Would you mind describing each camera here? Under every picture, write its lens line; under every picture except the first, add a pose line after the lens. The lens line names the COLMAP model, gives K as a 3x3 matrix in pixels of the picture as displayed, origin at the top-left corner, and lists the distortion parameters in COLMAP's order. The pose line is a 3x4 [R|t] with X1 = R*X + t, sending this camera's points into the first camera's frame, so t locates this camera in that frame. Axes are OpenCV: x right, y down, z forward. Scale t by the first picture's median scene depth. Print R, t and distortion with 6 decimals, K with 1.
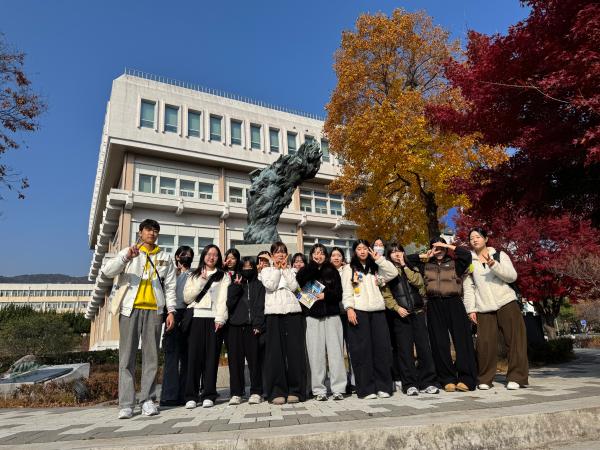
lens RADIAL K [[453.3, 0, 300.0], [0, 453.3, 225.0], [0, 0, 1]] dist [0.036350, -0.004819]
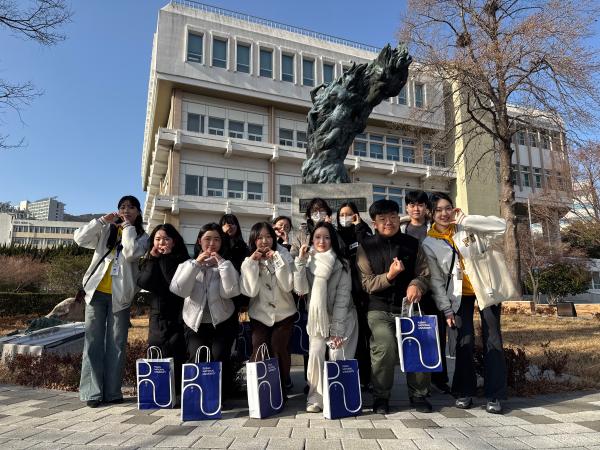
lens RADIAL K [[423.9, 0, 296.1], [0, 423.9, 227.3], [0, 0, 1]] dist [0.035093, -0.000503]
pose [[0.993643, 0.033944, -0.107335, -0.020796], [-0.020478, 0.992051, 0.124157, 0.010211], [0.110696, -0.121170, 0.986440, 0.109756]]
